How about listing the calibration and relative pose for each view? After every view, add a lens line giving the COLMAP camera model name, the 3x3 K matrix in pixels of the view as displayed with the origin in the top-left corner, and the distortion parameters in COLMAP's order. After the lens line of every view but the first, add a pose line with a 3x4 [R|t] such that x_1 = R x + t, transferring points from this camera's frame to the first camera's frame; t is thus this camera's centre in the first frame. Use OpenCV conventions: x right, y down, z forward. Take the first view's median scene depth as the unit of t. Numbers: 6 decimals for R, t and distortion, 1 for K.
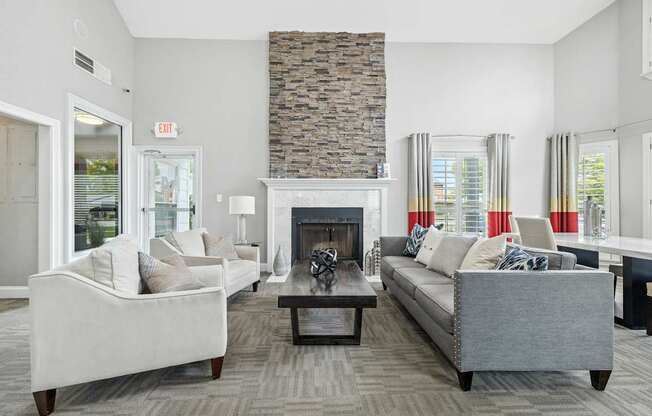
lens RADIAL K [[277.7, 0, 322.8], [0, 277.7, 206.3], [0, 0, 1]] dist [0.003888, 0.000116]
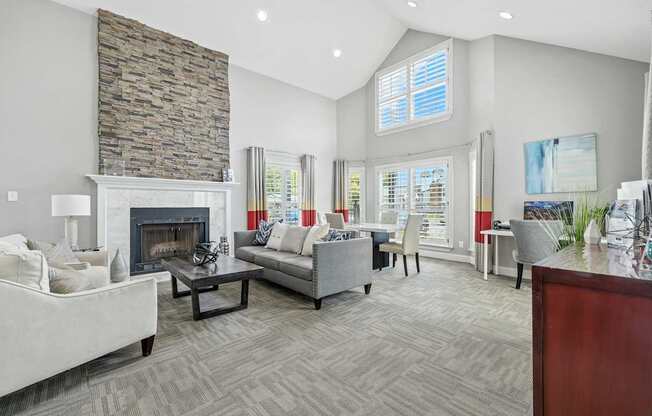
lens RADIAL K [[277.7, 0, 327.7], [0, 277.7, 207.4], [0, 0, 1]] dist [0.003888, 0.000116]
pose [[0.760698, -0.004782, 0.649088, -0.216581], [0.000731, 0.999979, 0.006510, -0.002722], [-0.649105, -0.004478, 0.760685, -0.143282]]
